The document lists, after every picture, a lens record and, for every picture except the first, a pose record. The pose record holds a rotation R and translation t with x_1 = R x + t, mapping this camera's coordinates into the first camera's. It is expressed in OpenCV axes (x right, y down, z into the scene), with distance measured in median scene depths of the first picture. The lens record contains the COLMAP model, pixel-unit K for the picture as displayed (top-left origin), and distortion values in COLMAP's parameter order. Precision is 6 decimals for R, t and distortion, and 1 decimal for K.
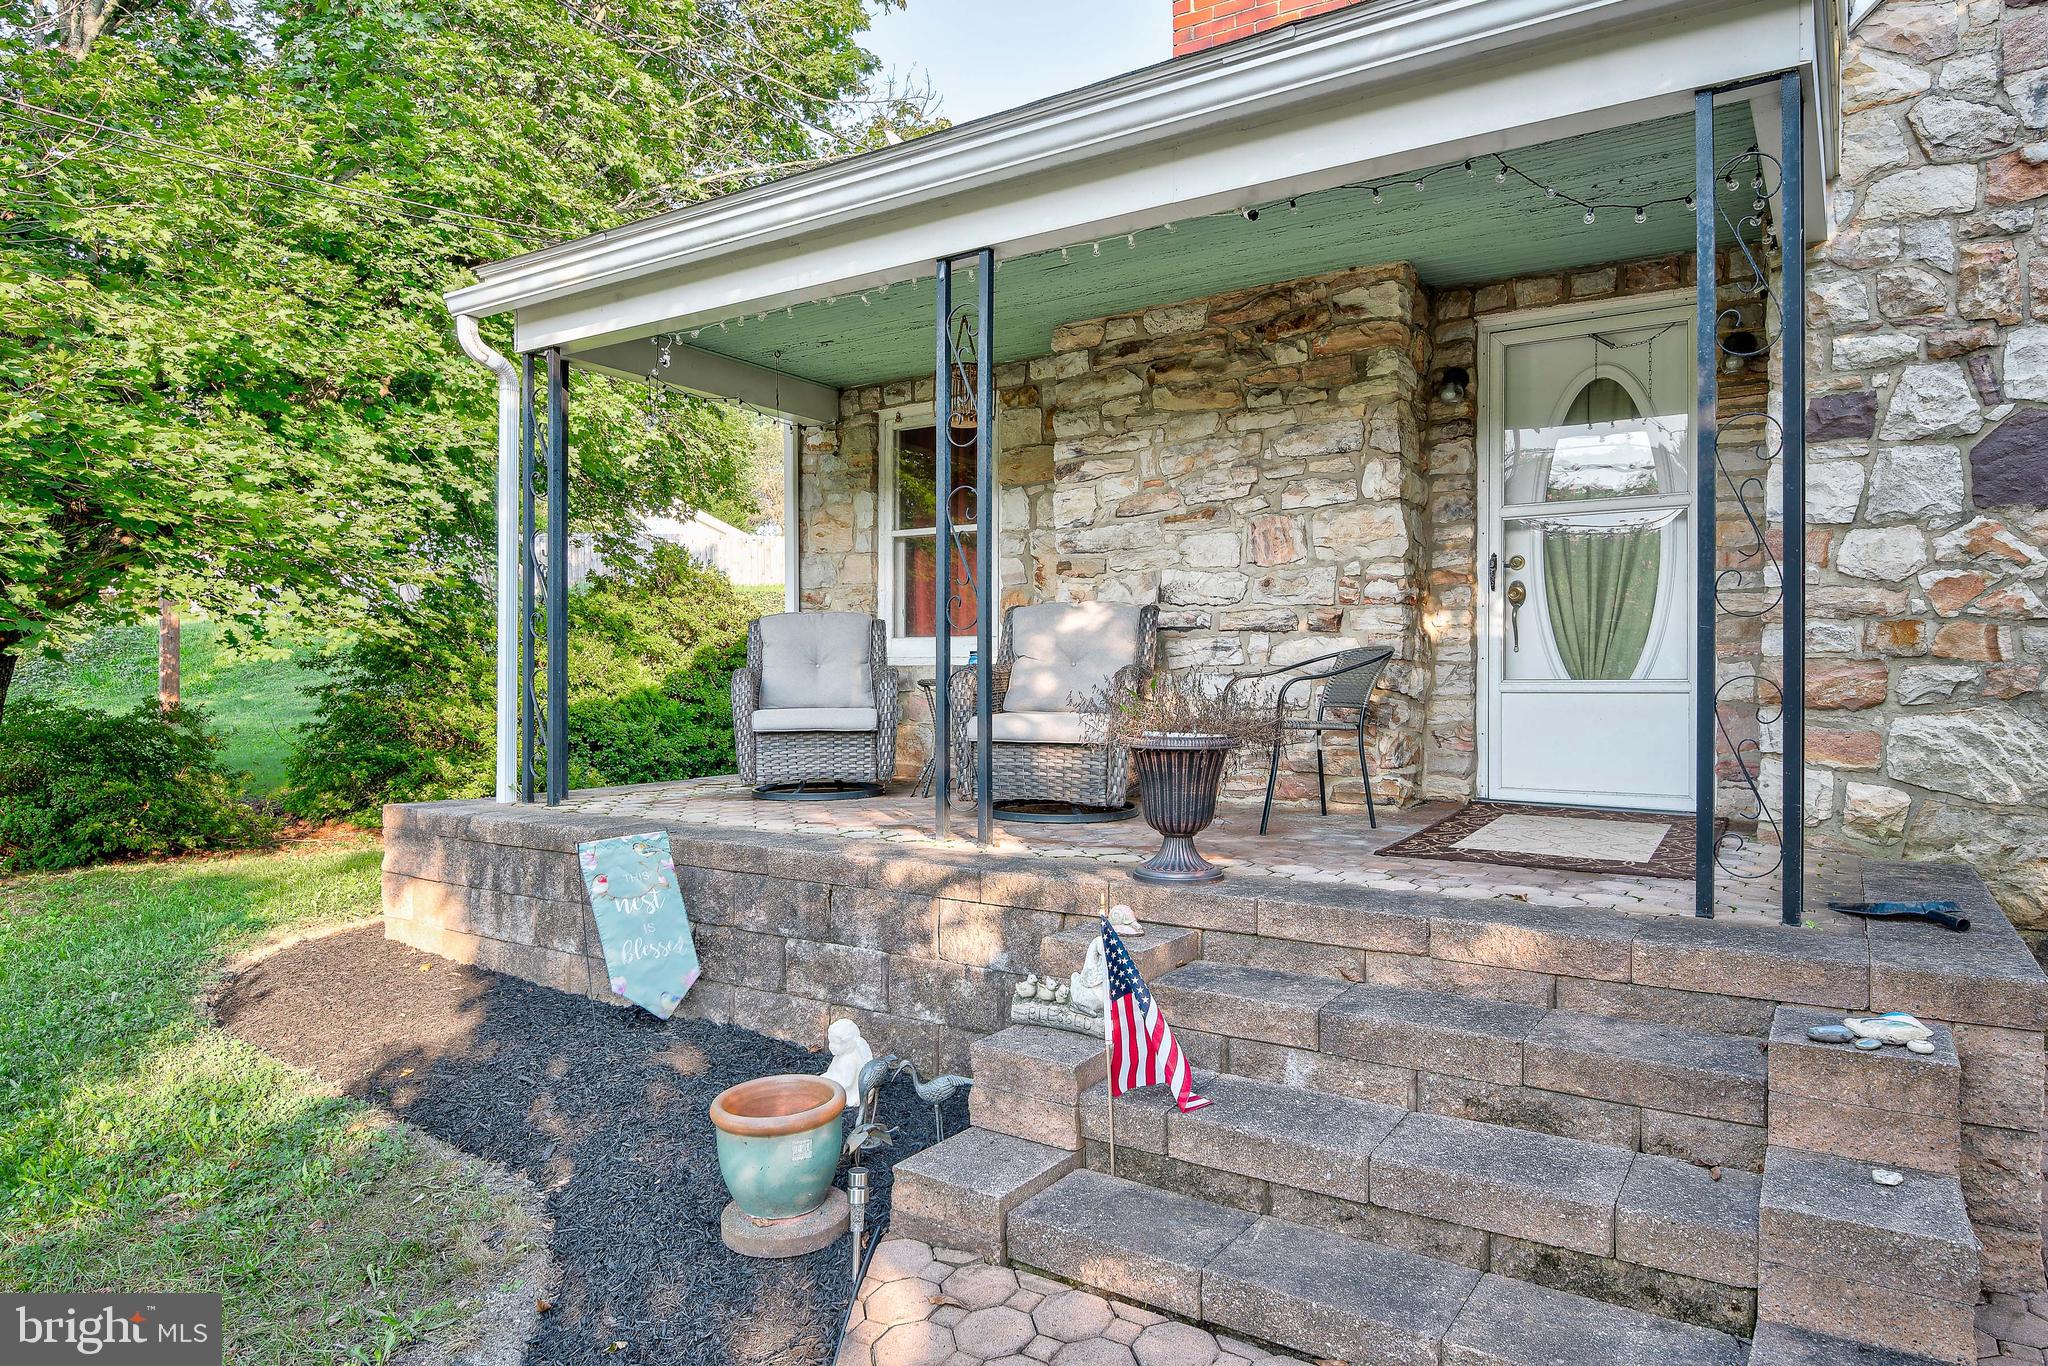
lens RADIAL K [[1236.1, 0, 1024.0], [0, 1236.1, 683.0], [0, 0, 1]] dist [-0.003785, -0.001259]
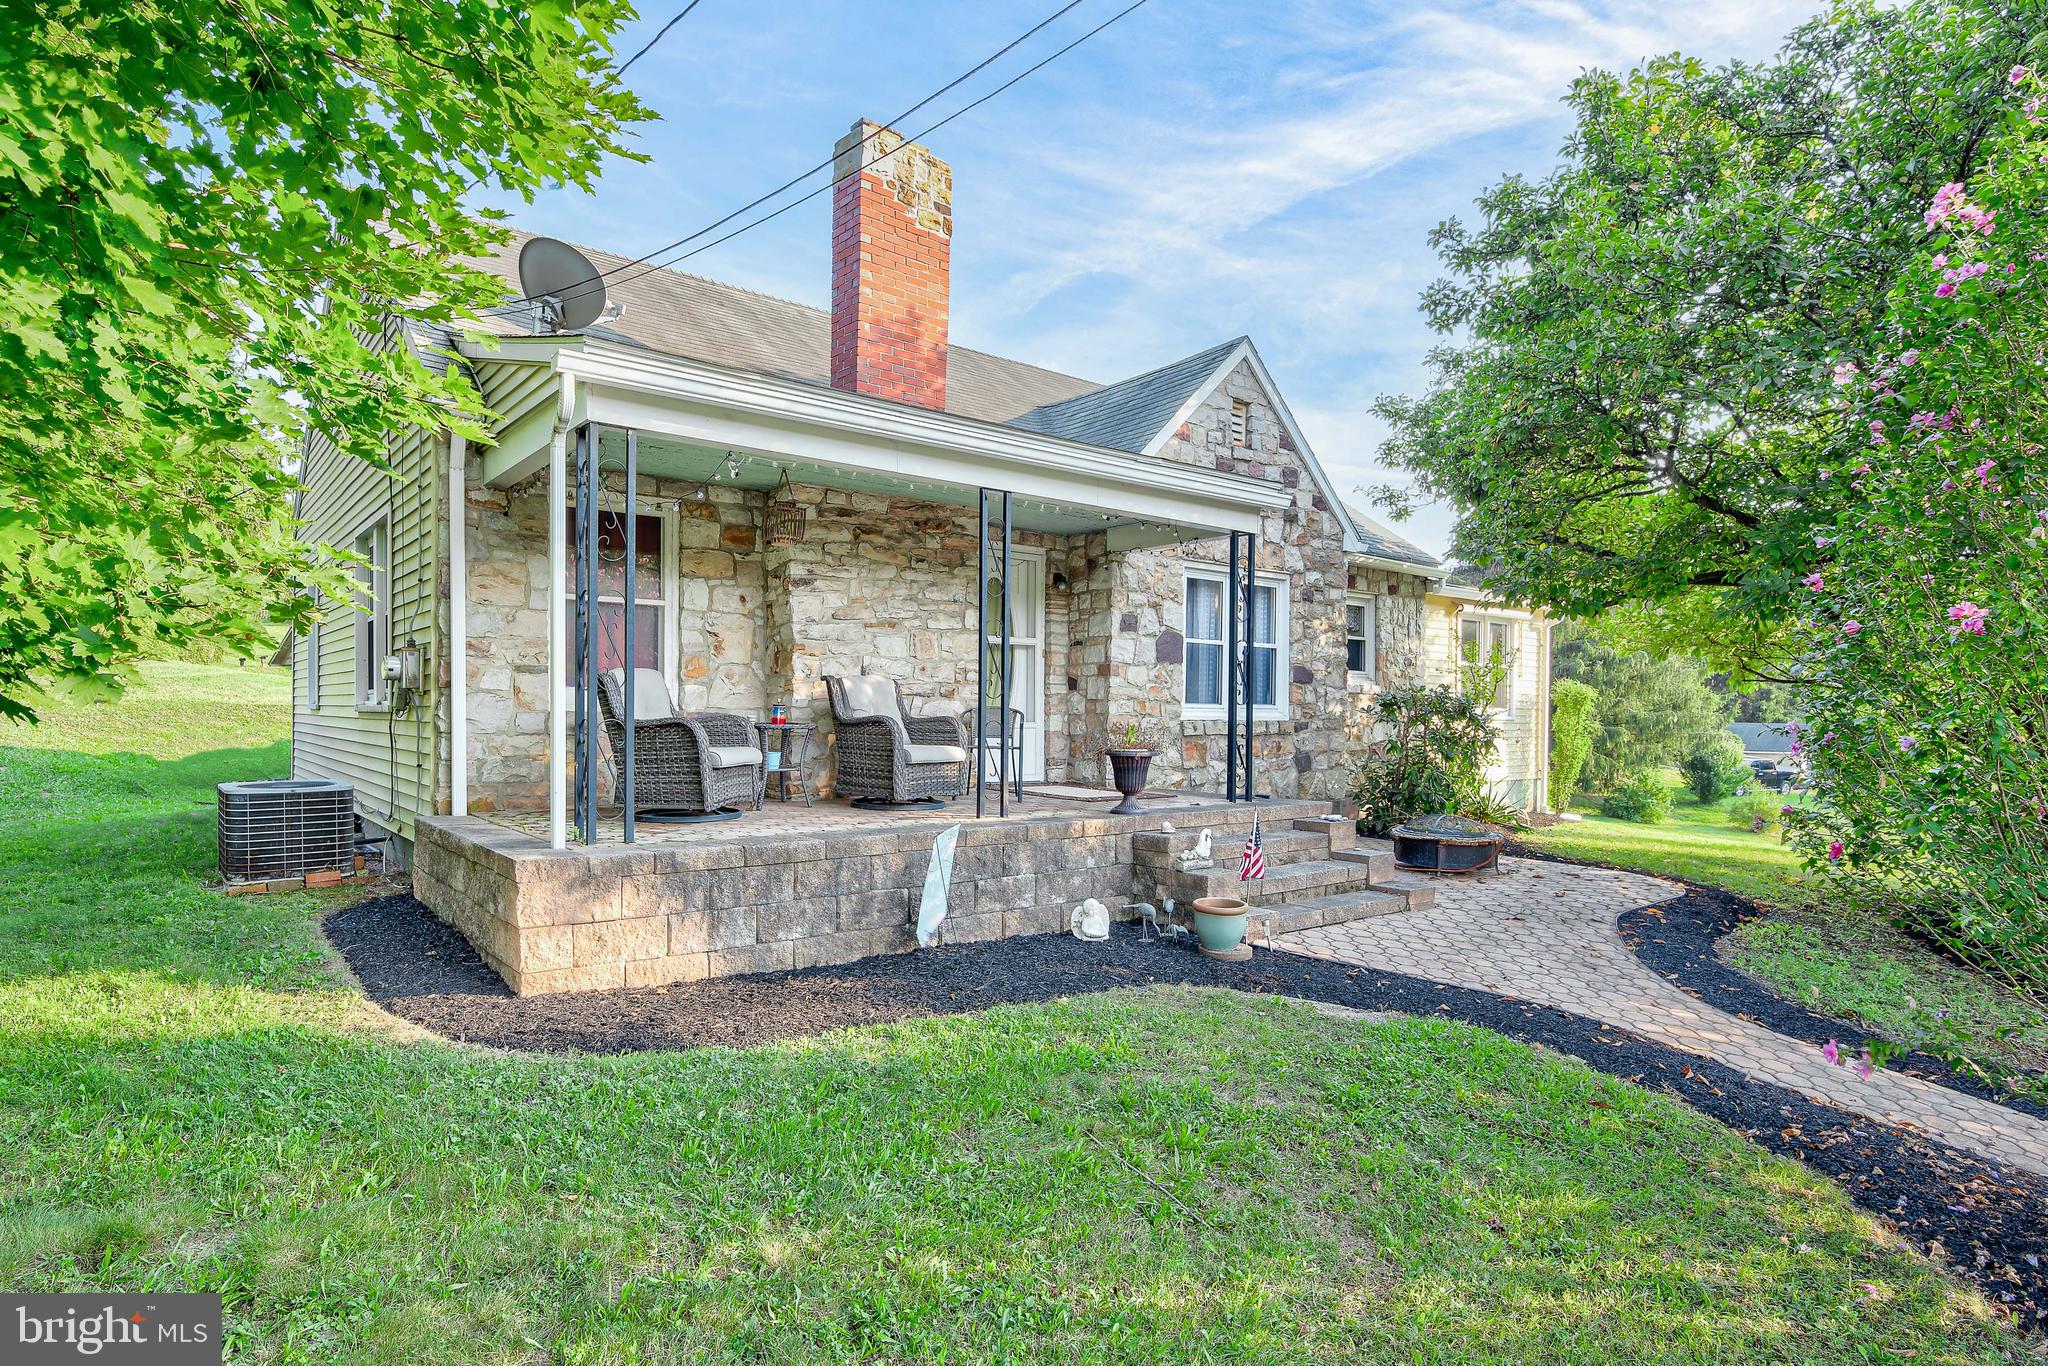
lens RADIAL K [[1127.2, 0, 1024.0], [0, 1127.2, 683.0], [0, 0, 1]] dist [0.001214, 0.000017]
pose [[0.304907, 0.029318, 0.951931, -1.237491], [0.000142, 0.999525, -0.030830, -0.011068], [-0.952382, 0.009535, 0.304758, 0.359566]]
